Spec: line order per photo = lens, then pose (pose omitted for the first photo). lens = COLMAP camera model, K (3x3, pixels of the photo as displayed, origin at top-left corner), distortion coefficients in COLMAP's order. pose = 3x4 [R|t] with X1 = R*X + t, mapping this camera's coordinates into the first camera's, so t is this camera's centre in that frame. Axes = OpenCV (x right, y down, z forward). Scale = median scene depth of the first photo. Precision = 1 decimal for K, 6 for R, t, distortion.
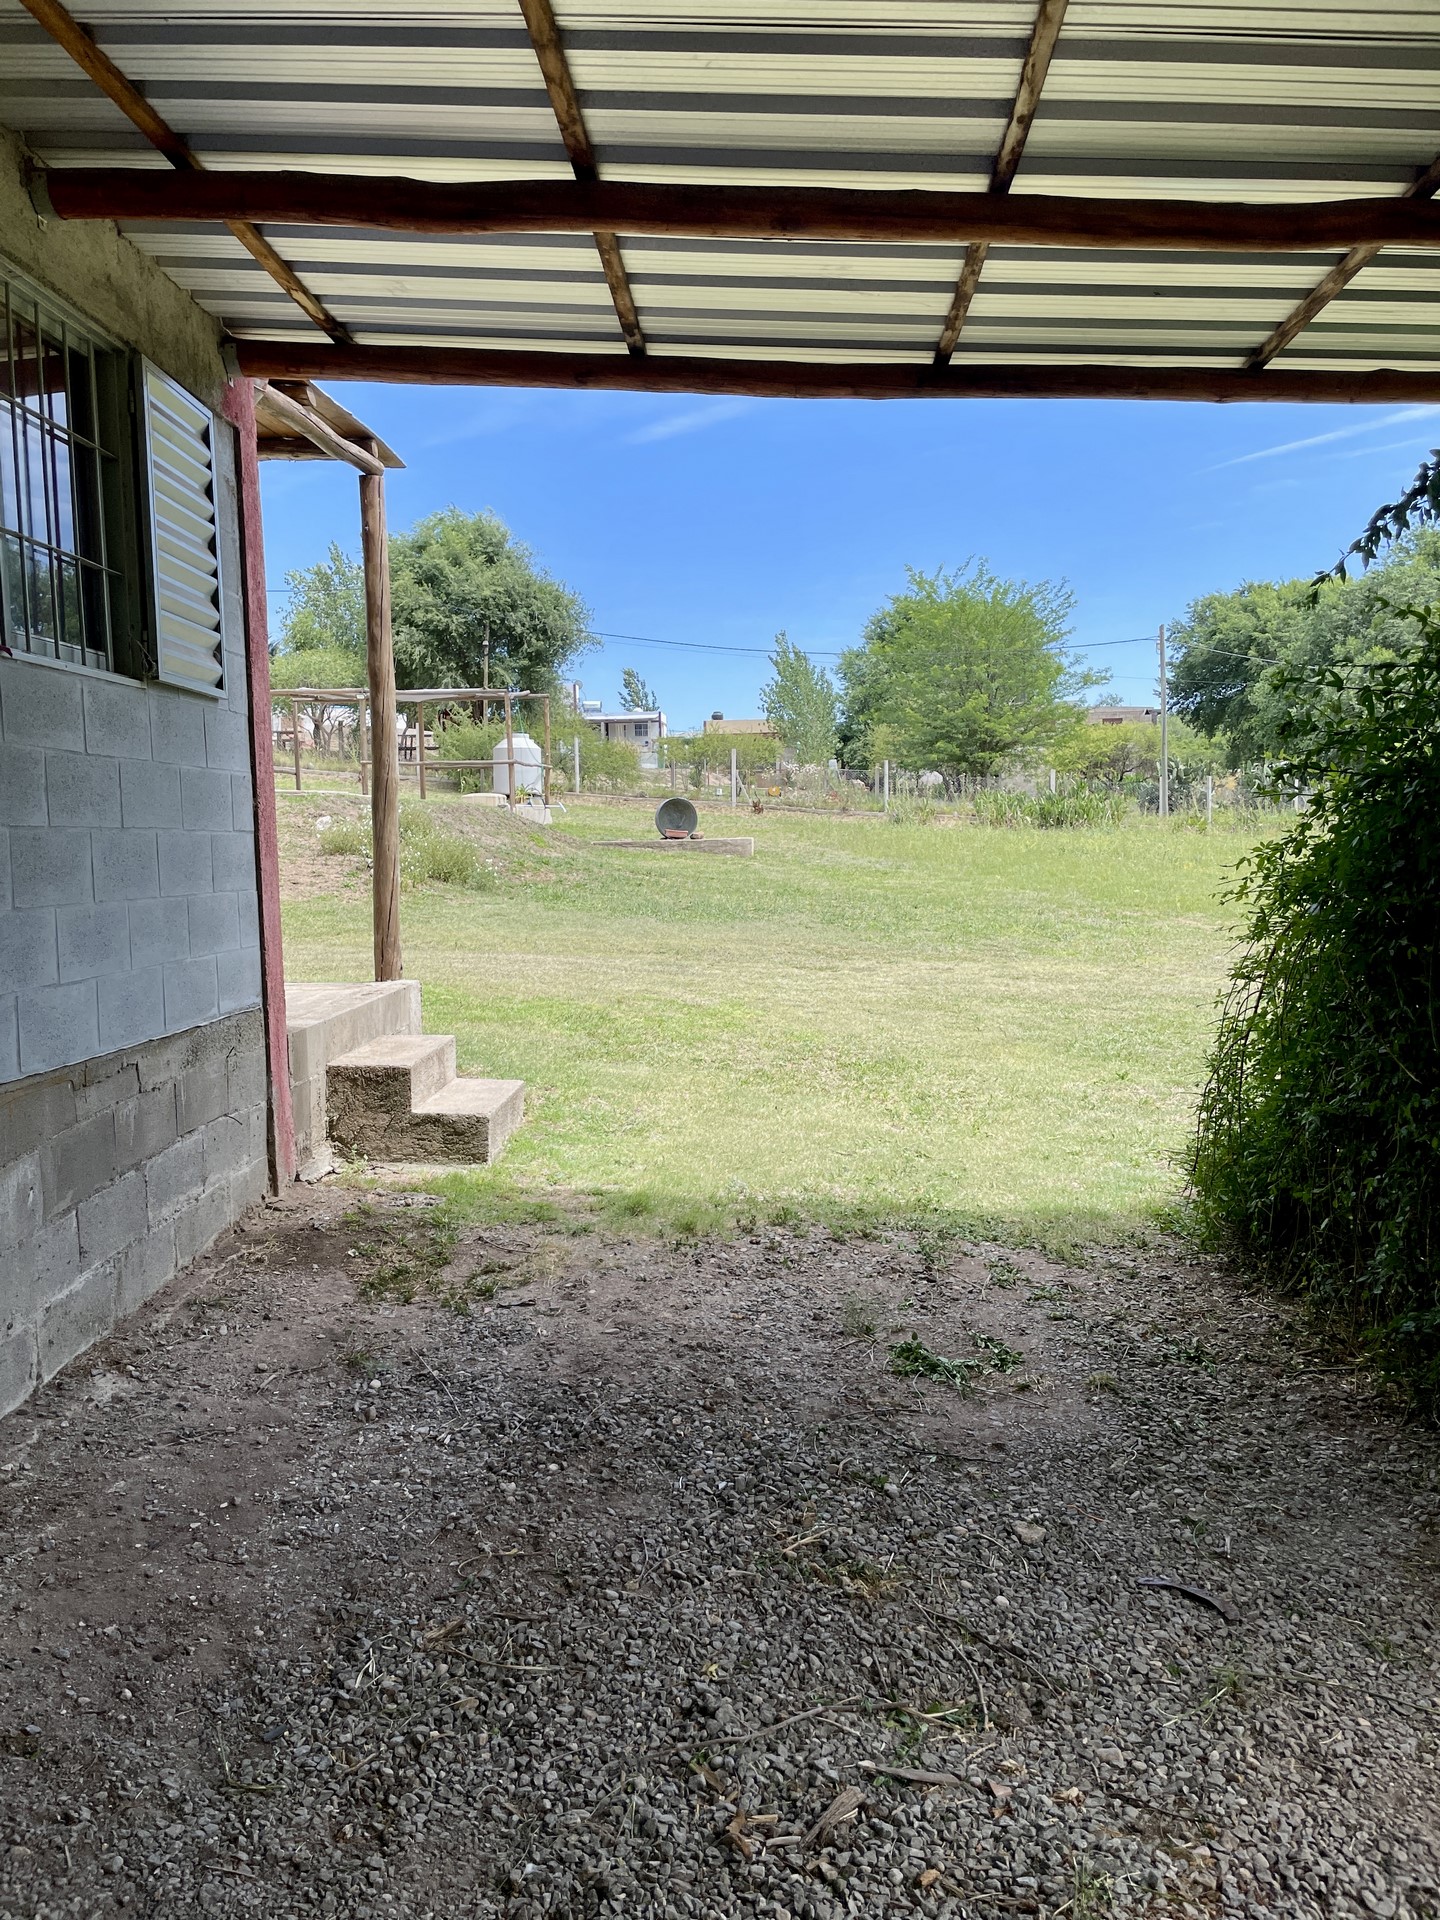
lens RADIAL K [[1472.1, 0, 724.1], [0, 1472.1, 949.4], [0, 0, 1]] dist [0.086133, -0.122252]
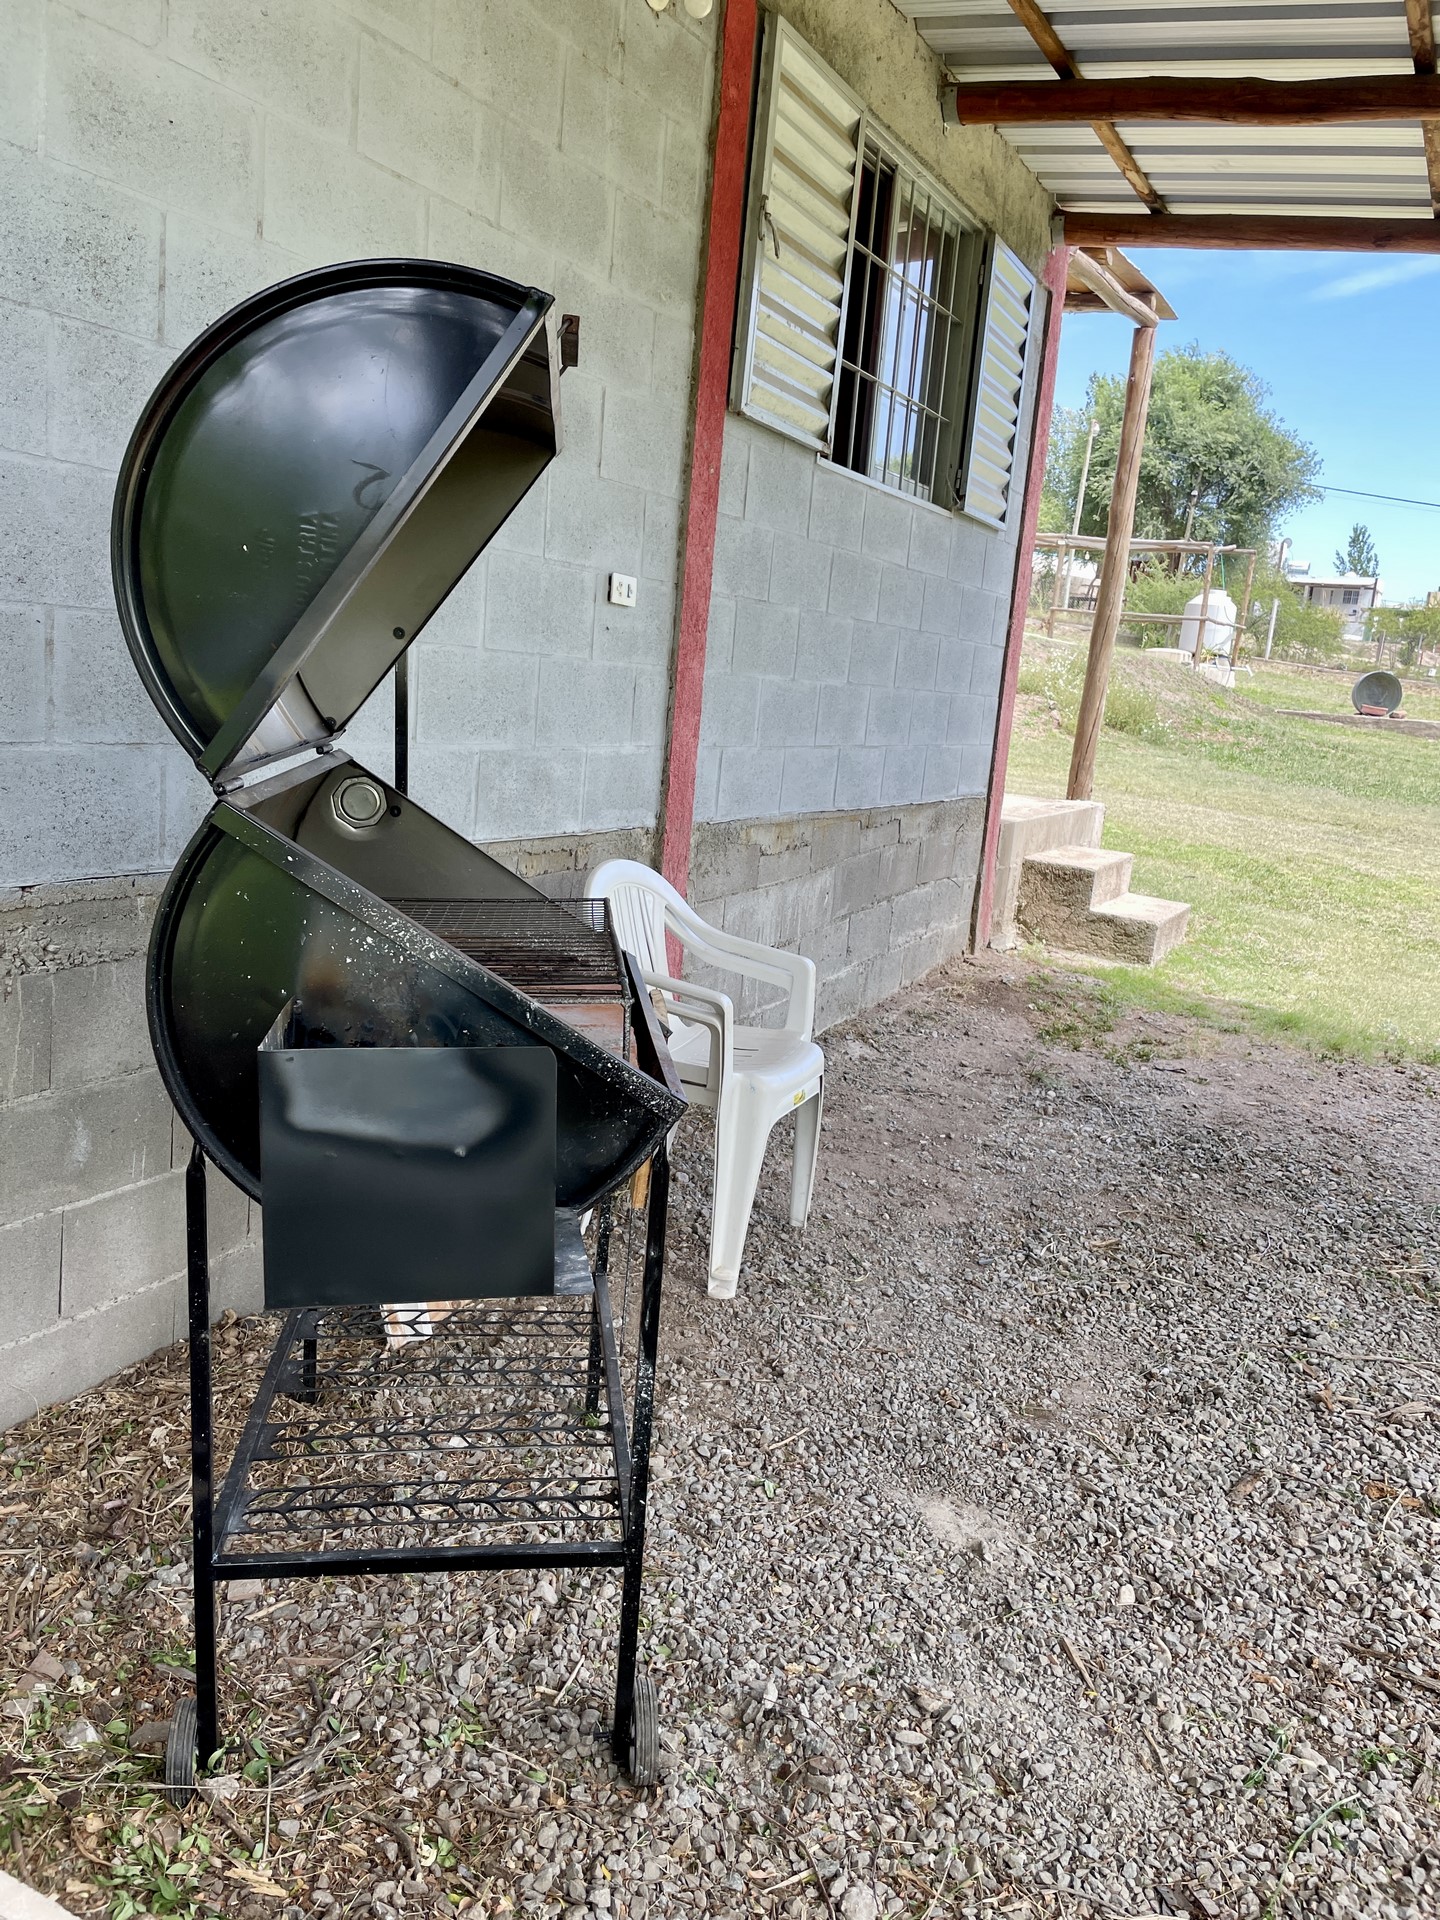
lens RADIAL K [[1472.1, 0, 724.1], [0, 1472.1, 949.4], [0, 0, 1]] dist [0.086133, -0.122252]
pose [[0.900656, 0.174955, -0.397756, -0.007018], [-0.135603, 0.982815, 0.125245, 0.046454], [0.412833, -0.058866, 0.908902, -0.211995]]
